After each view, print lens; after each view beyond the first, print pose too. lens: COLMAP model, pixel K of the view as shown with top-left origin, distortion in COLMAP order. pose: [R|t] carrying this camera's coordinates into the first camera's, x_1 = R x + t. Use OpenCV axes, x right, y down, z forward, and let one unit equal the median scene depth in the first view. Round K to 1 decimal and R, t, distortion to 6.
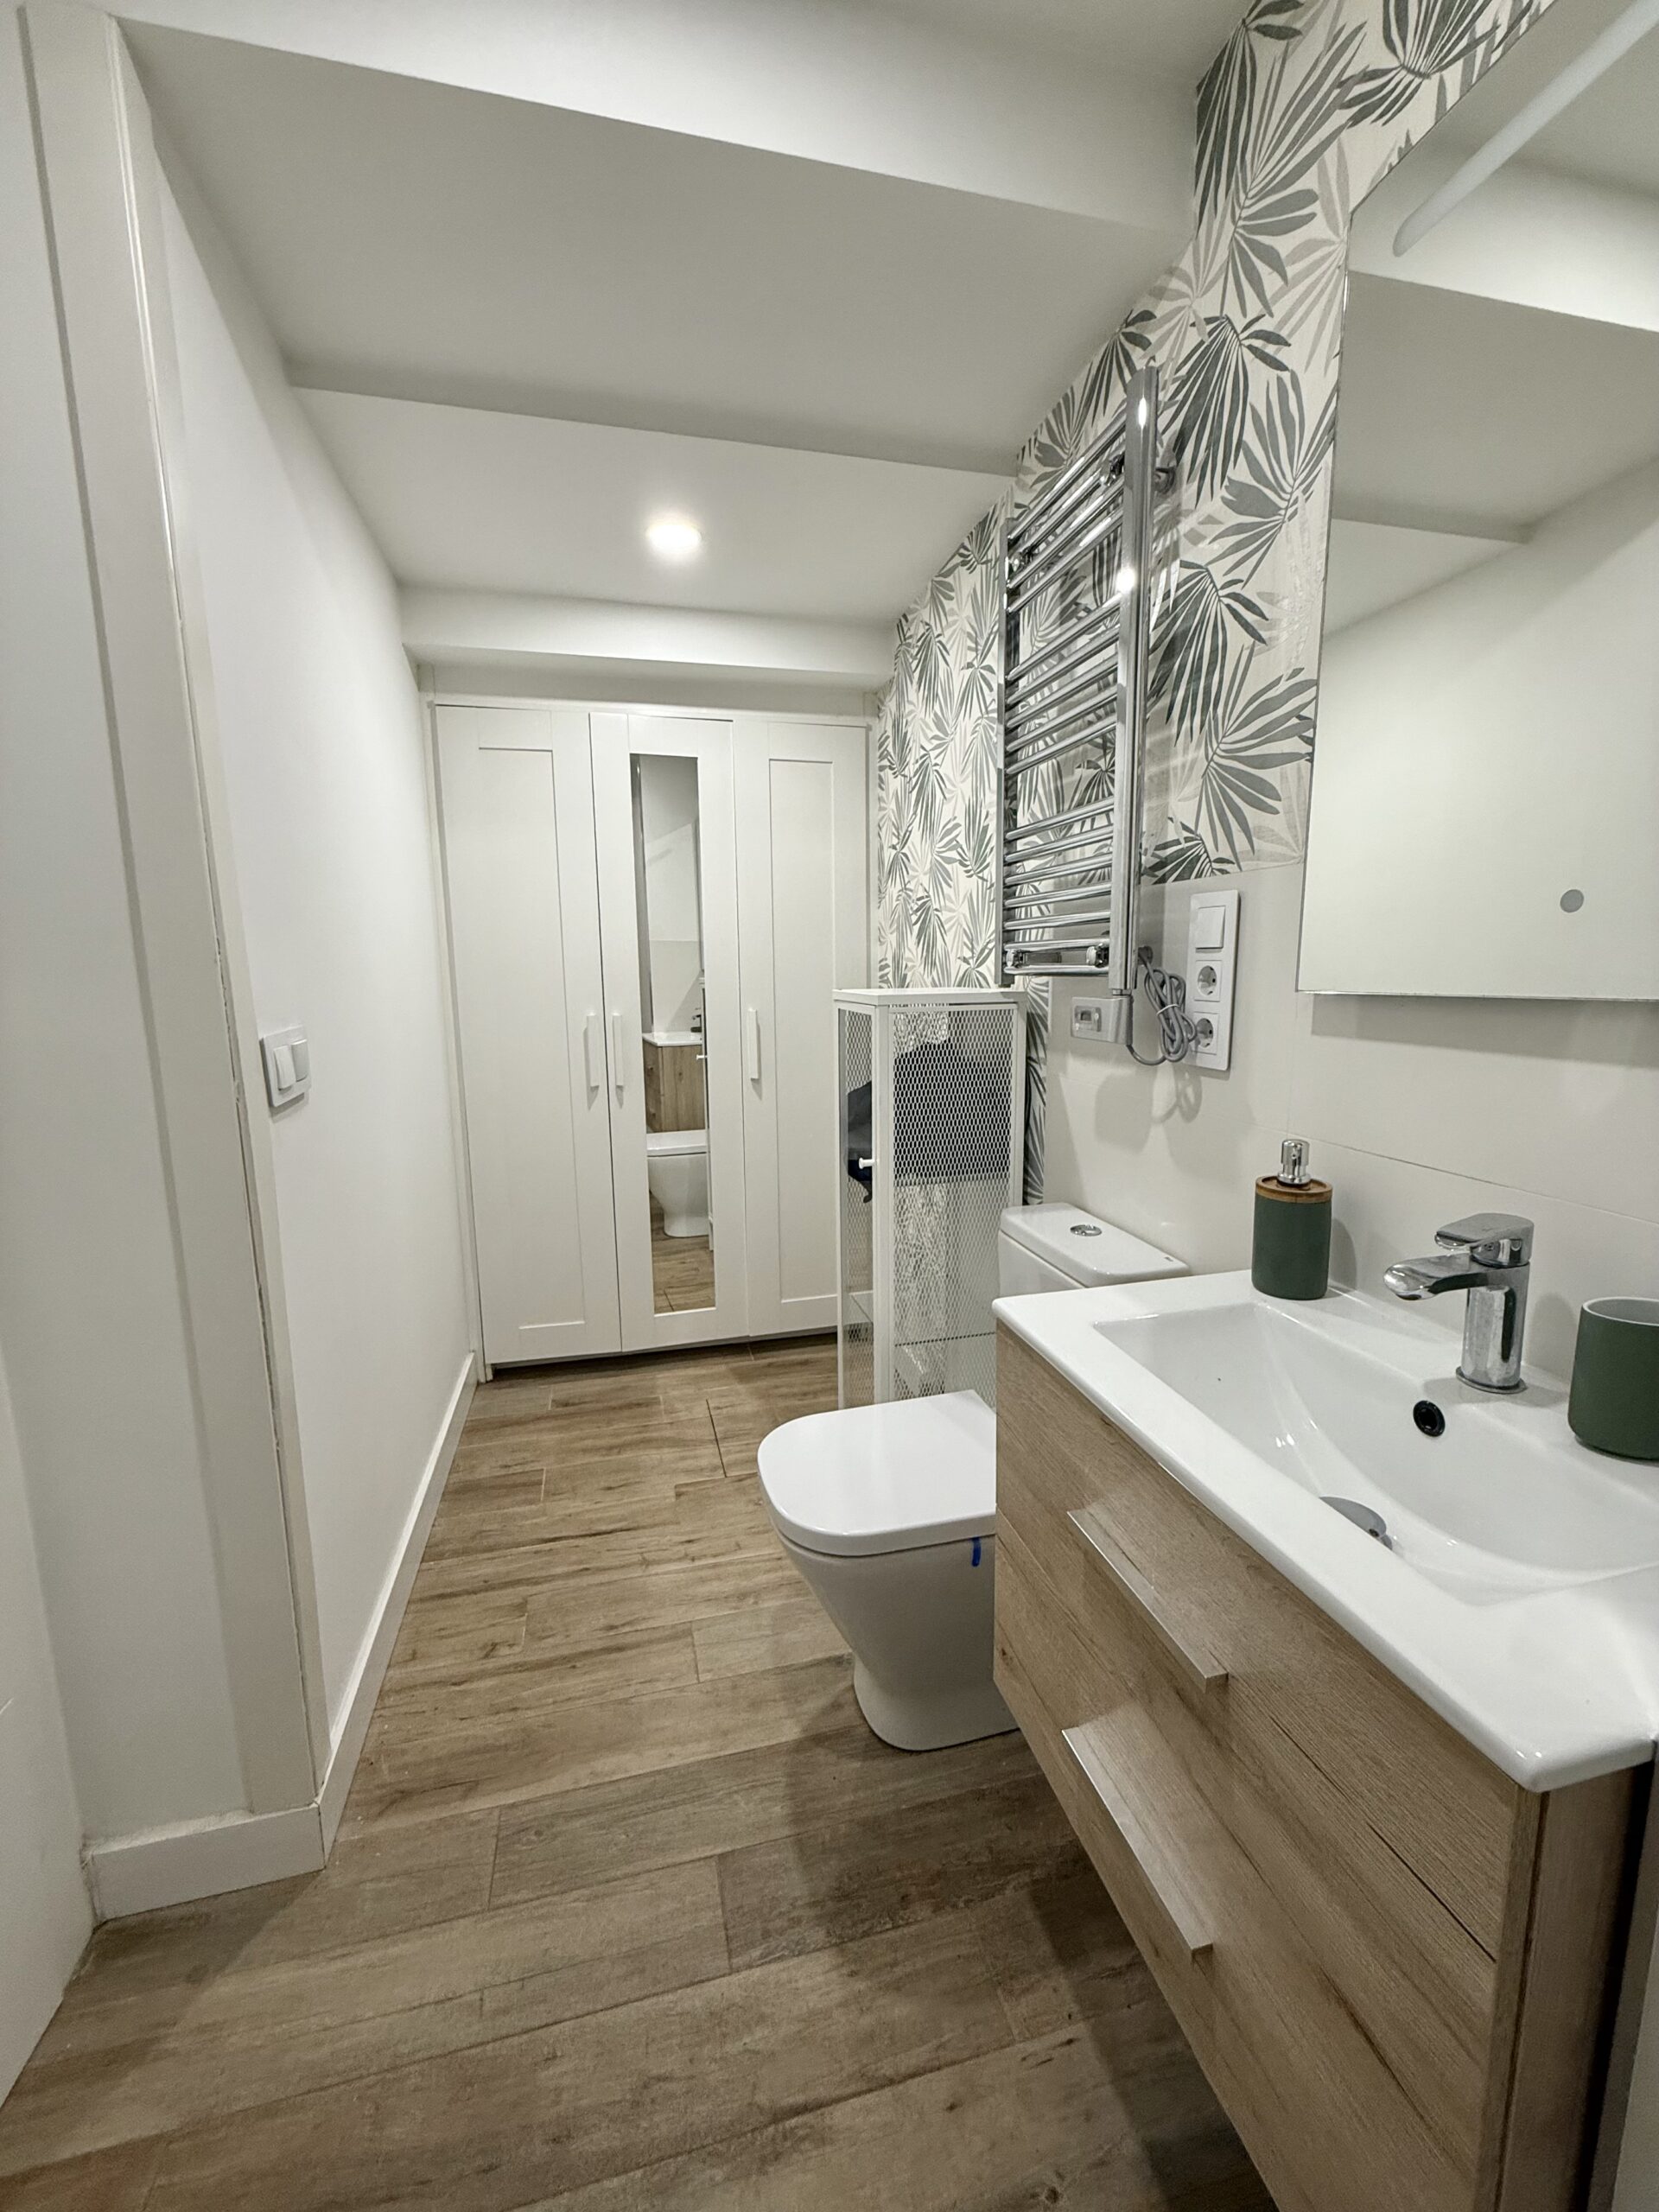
lens RADIAL K [[880.7, 0, 827.1], [0, 880.7, 1103.7], [0, 0, 1]] dist [-0.000670, 0.000530]
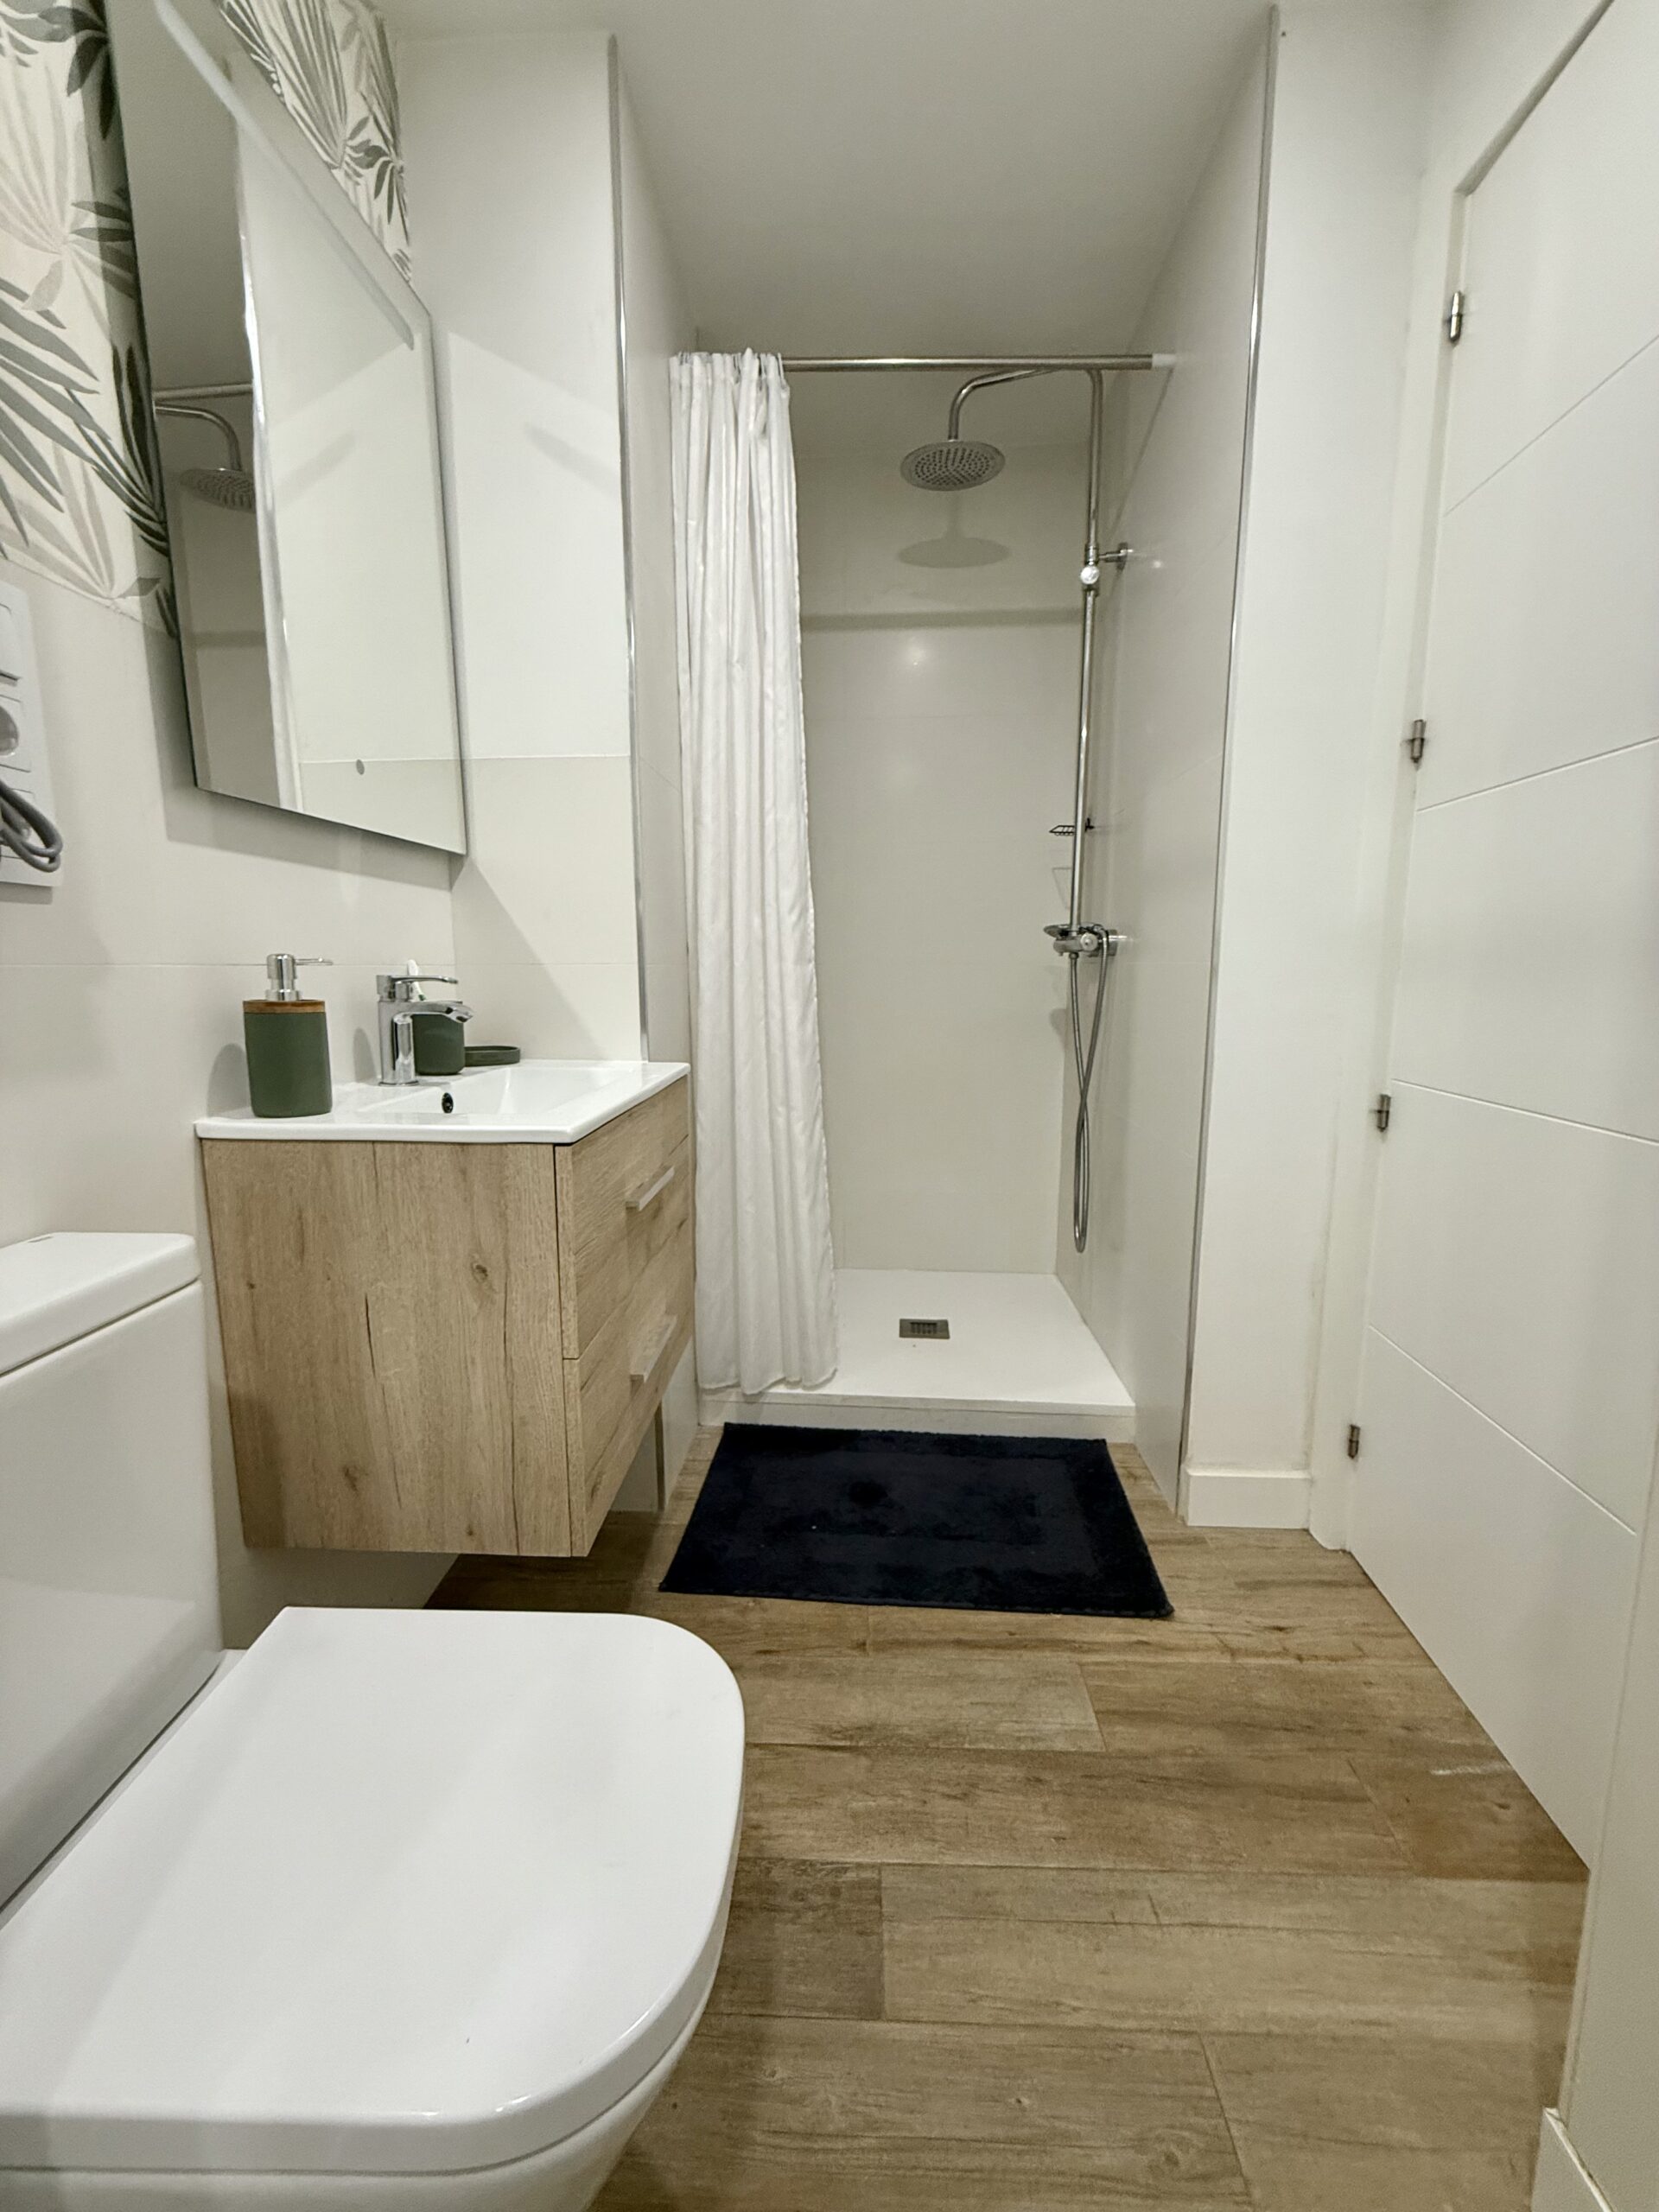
lens RADIAL K [[880.7, 0, 827.1], [0, 880.7, 1103.7], [0, 0, 1]] dist [-0.000670, 0.000530]
pose [[-0.960281, -0.028800, 0.277543, -0.297571], [0.057218, 0.953198, 0.296884, -0.051318], [-0.273104, 0.300973, -0.913690, 1.665809]]
